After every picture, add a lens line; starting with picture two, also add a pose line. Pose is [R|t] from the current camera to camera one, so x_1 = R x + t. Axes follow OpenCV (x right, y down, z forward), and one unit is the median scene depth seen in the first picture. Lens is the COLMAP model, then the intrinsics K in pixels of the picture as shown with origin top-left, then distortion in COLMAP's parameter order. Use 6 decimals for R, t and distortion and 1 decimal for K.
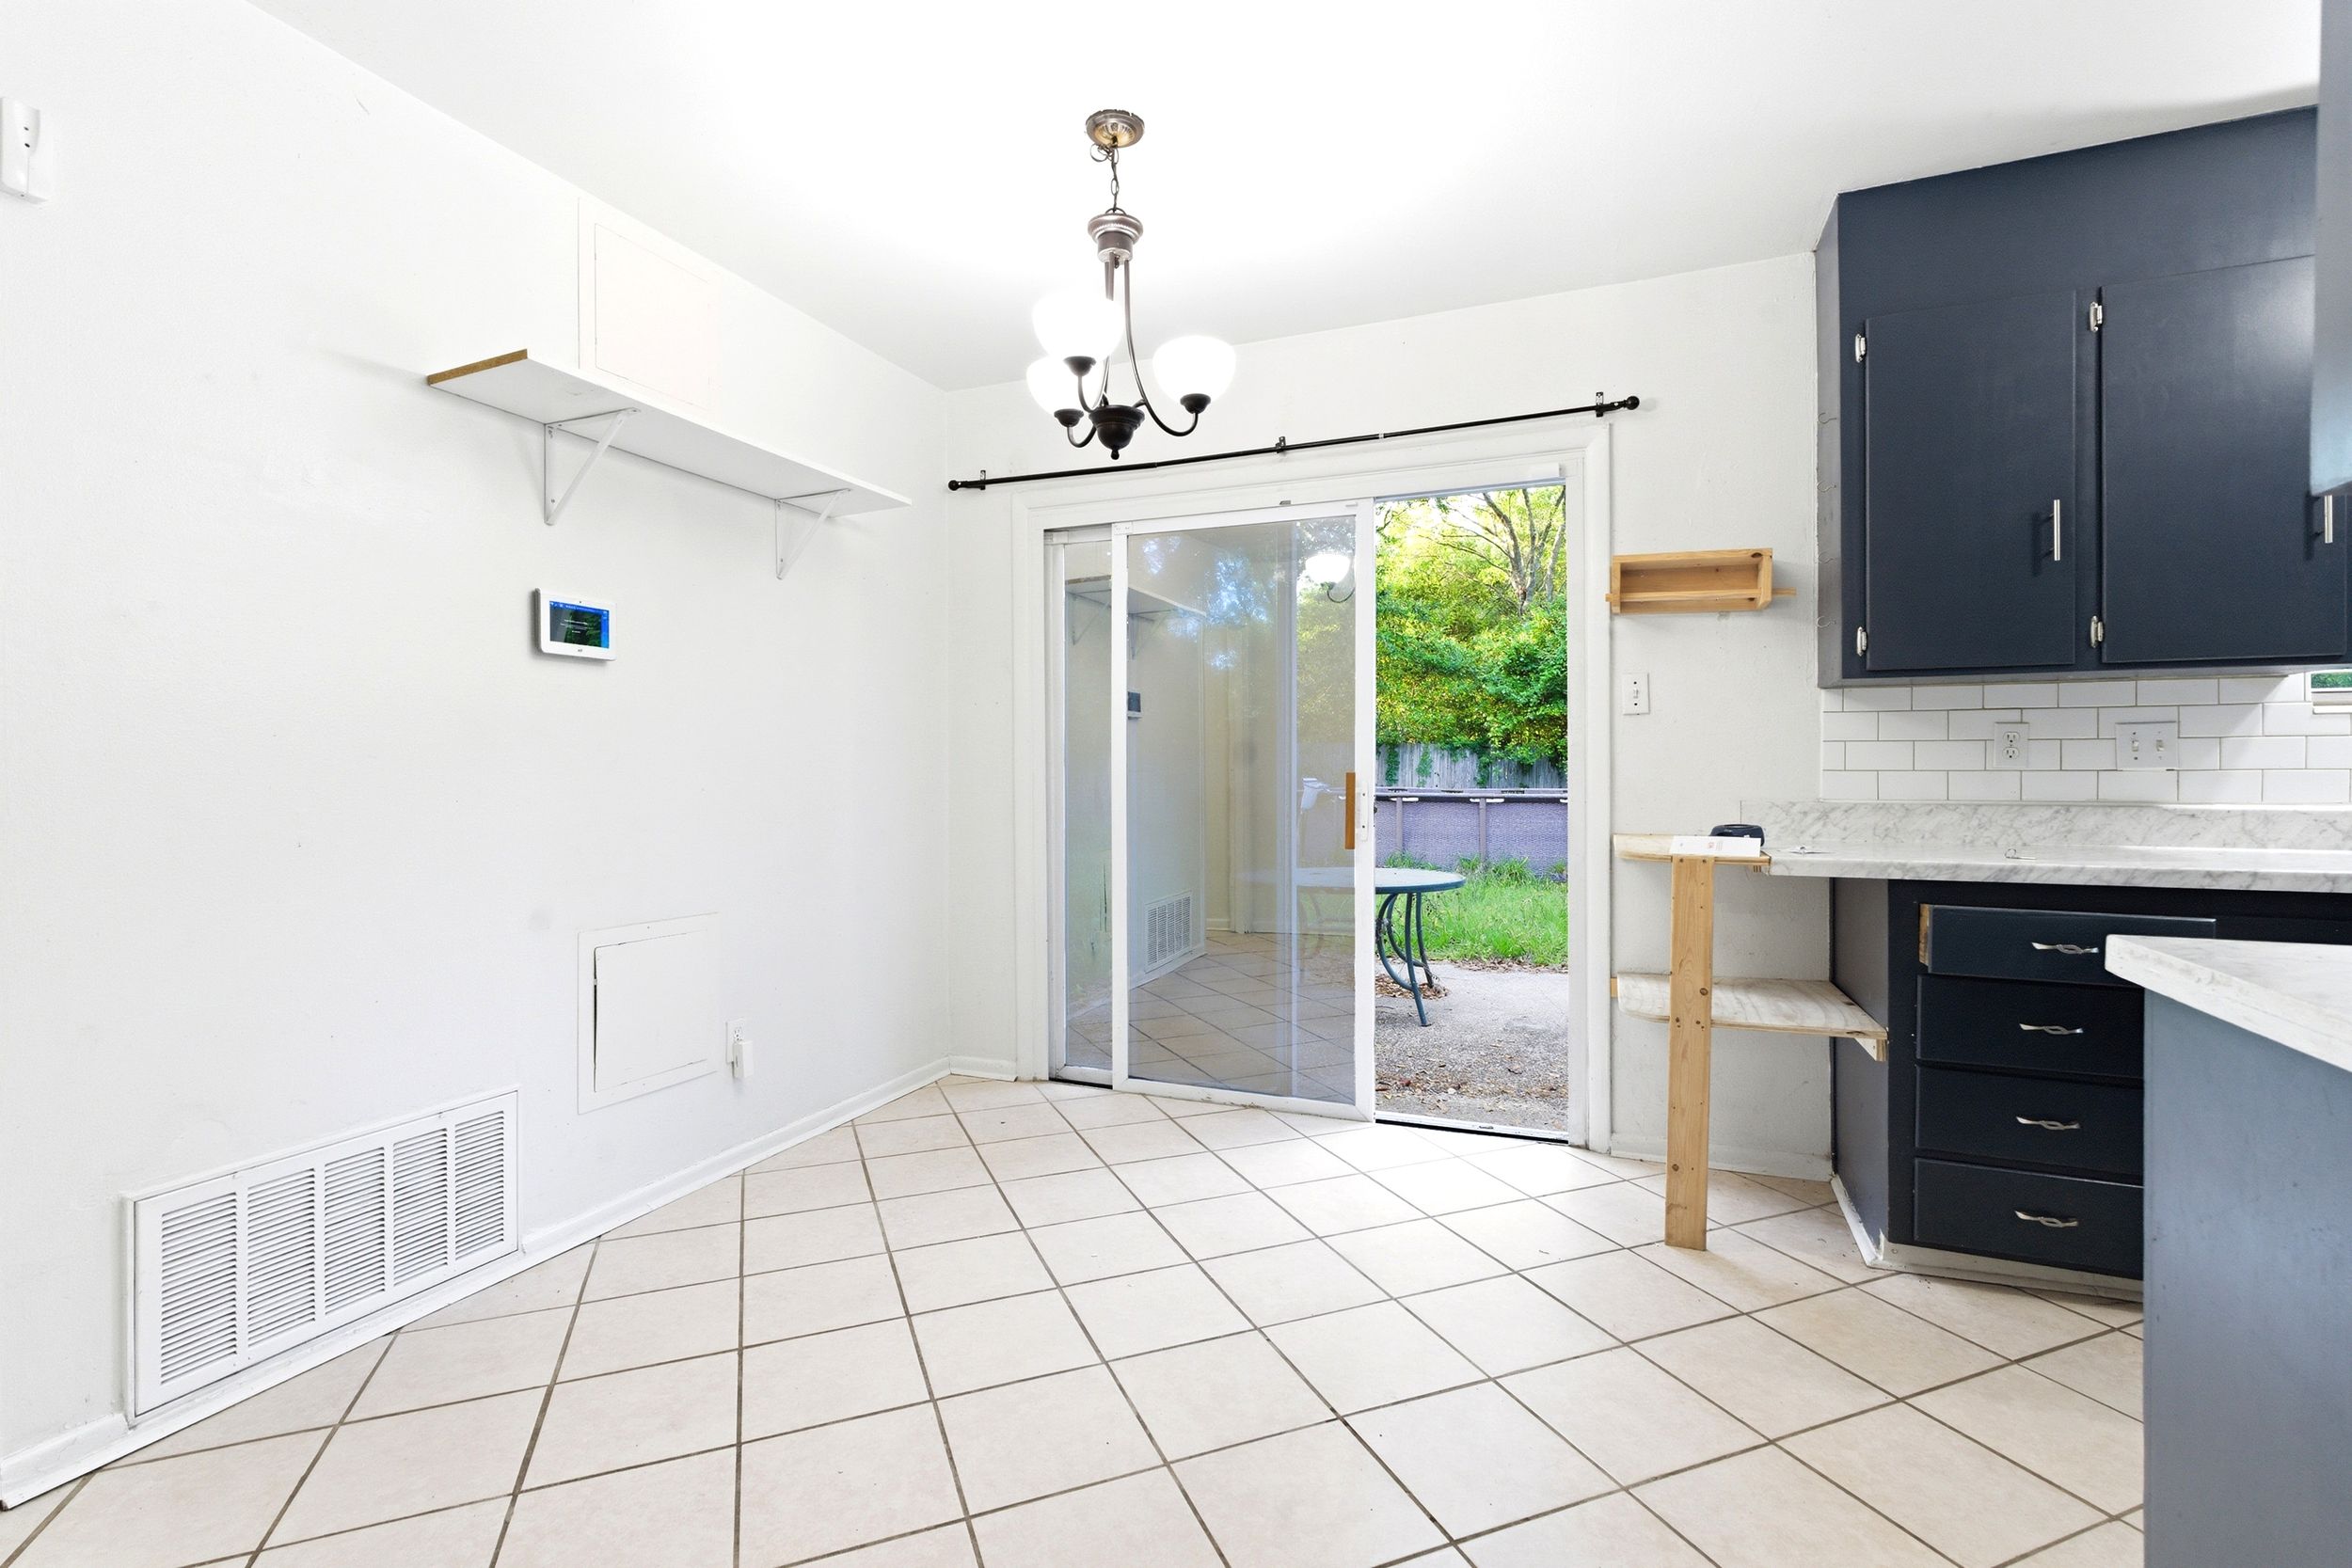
lens RADIAL K [[1065.0, 0, 1177.9], [0, 1065.0, 777.8], [0, 0, 1]] dist [-0.016443, 0.009499]
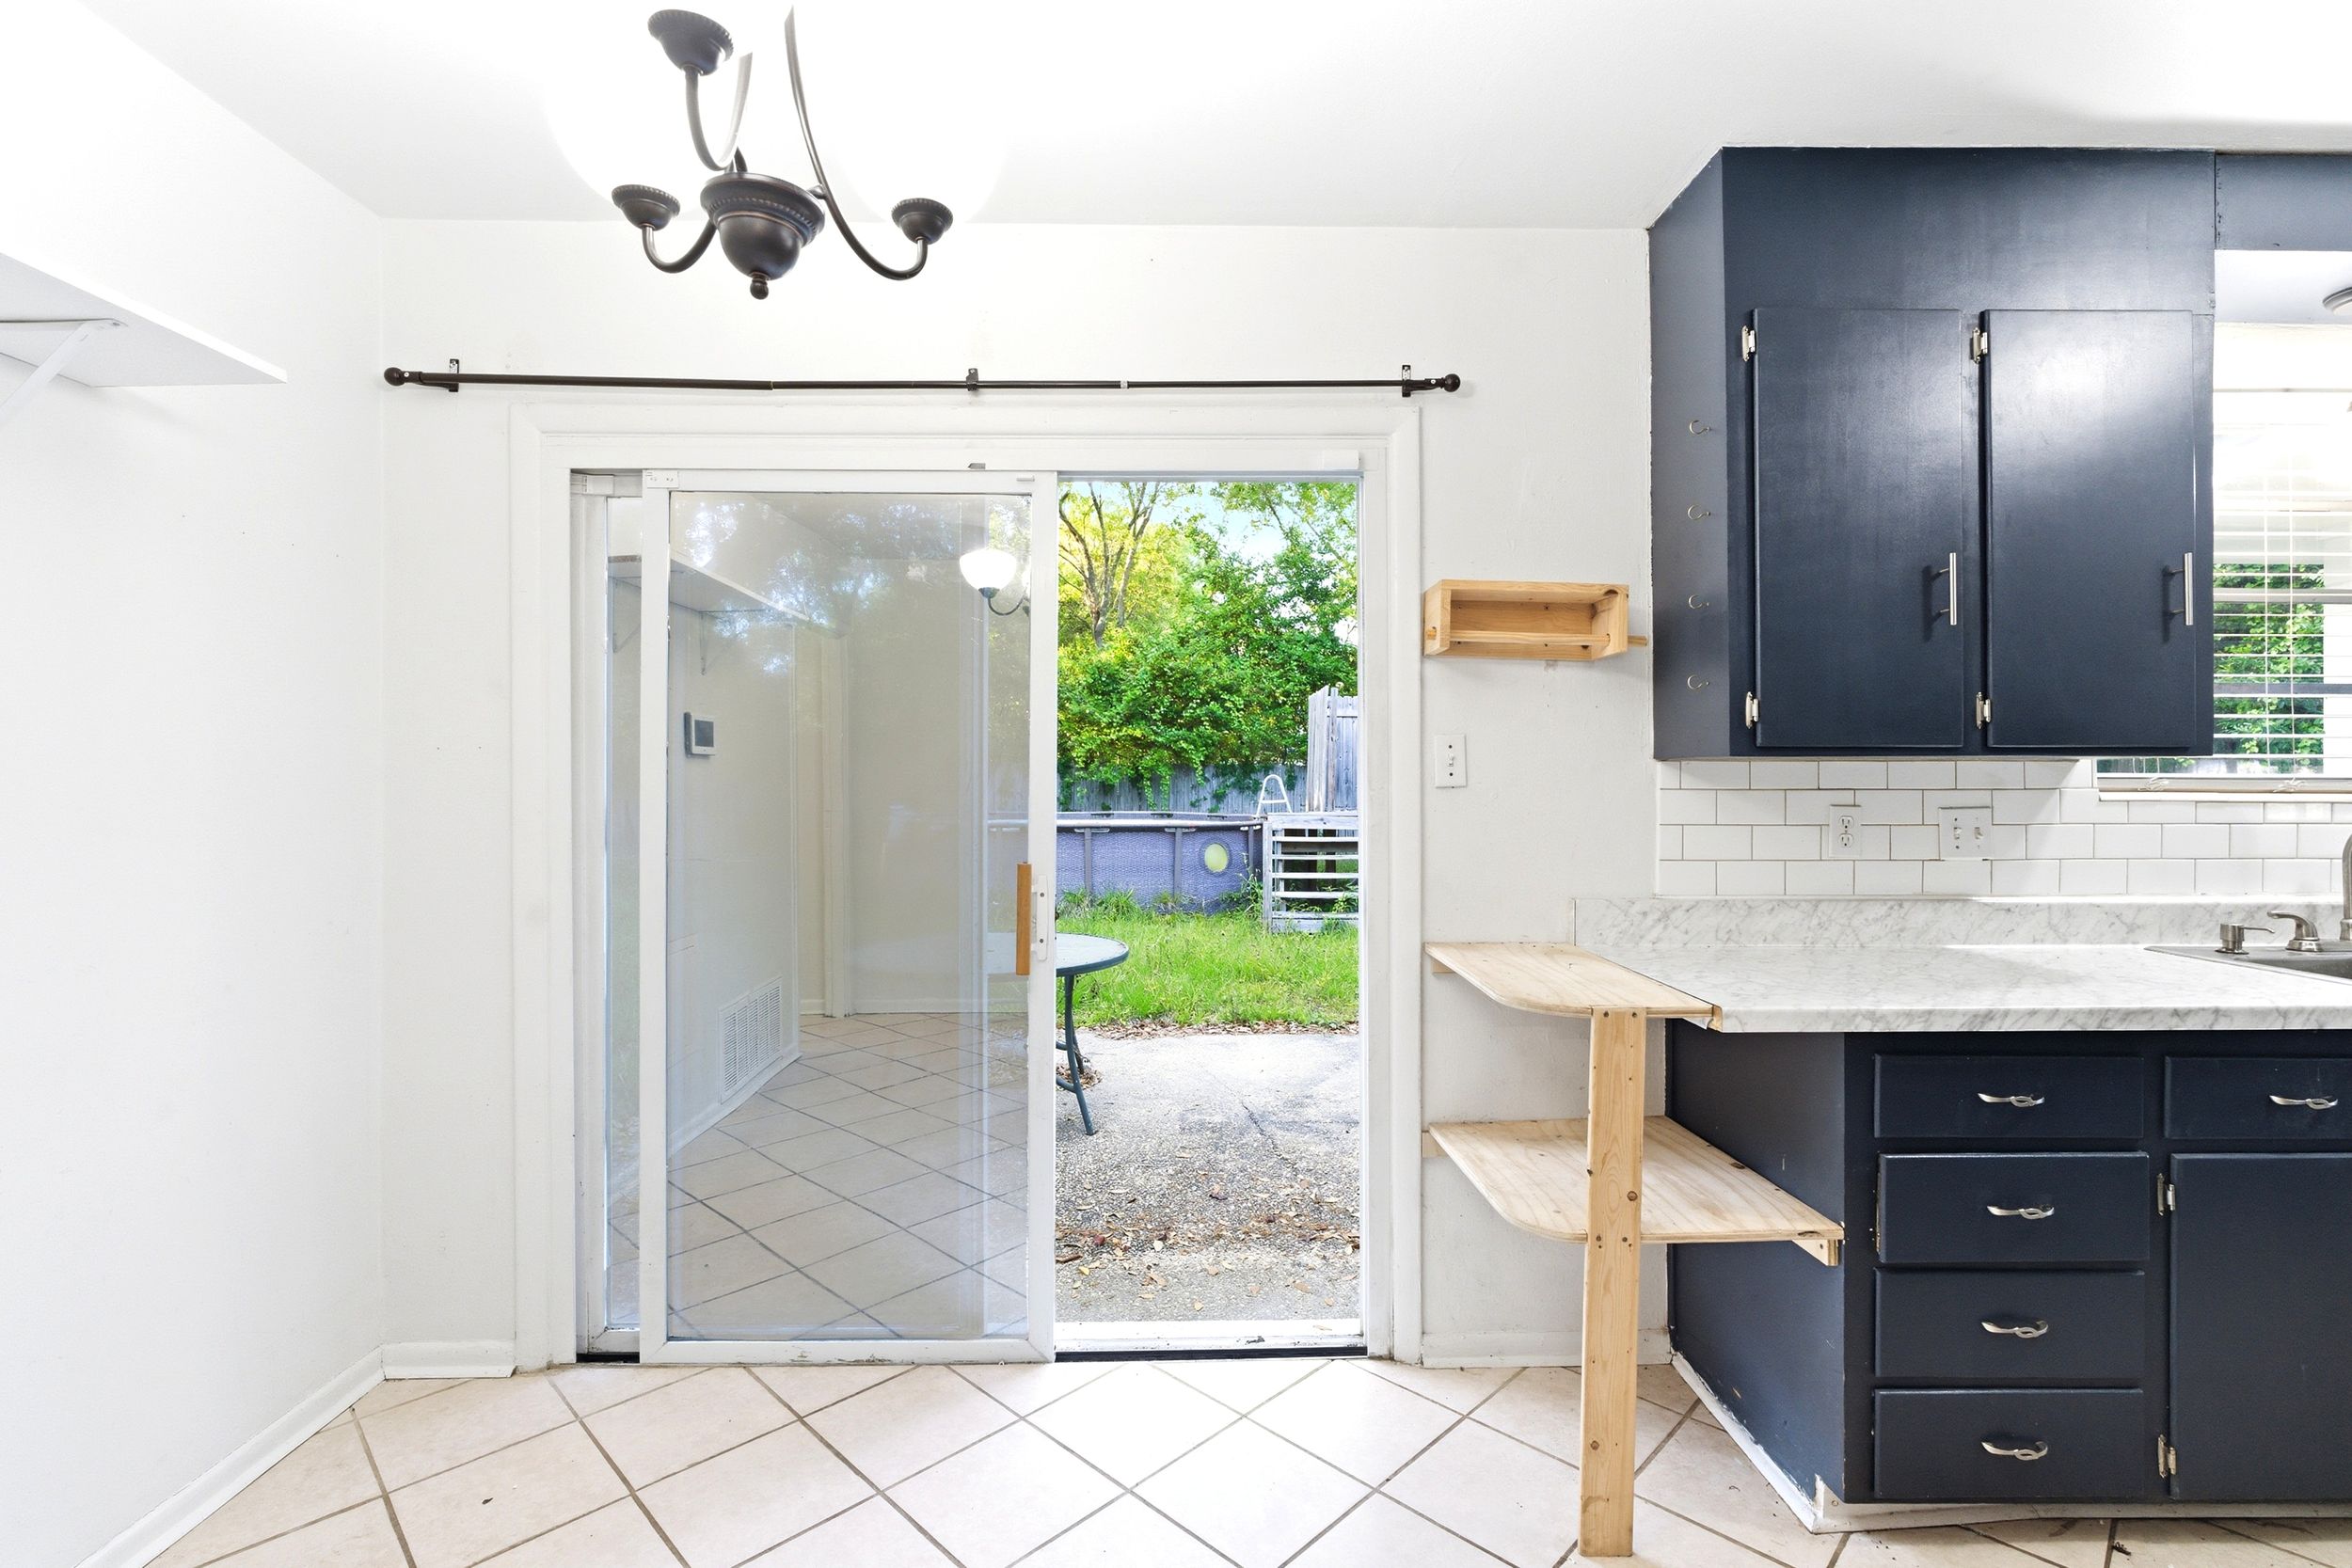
lens RADIAL K [[1065.0, 0, 1177.9], [0, 1065.0, 777.8], [0, 0, 1]] dist [-0.016443, 0.009499]
pose [[0.918042, 0.002712, 0.396475, -0.056668], [0.001205, 0.999953, -0.009630, -0.059745], [-0.396482, 0.009319, 0.917995, 0.370997]]
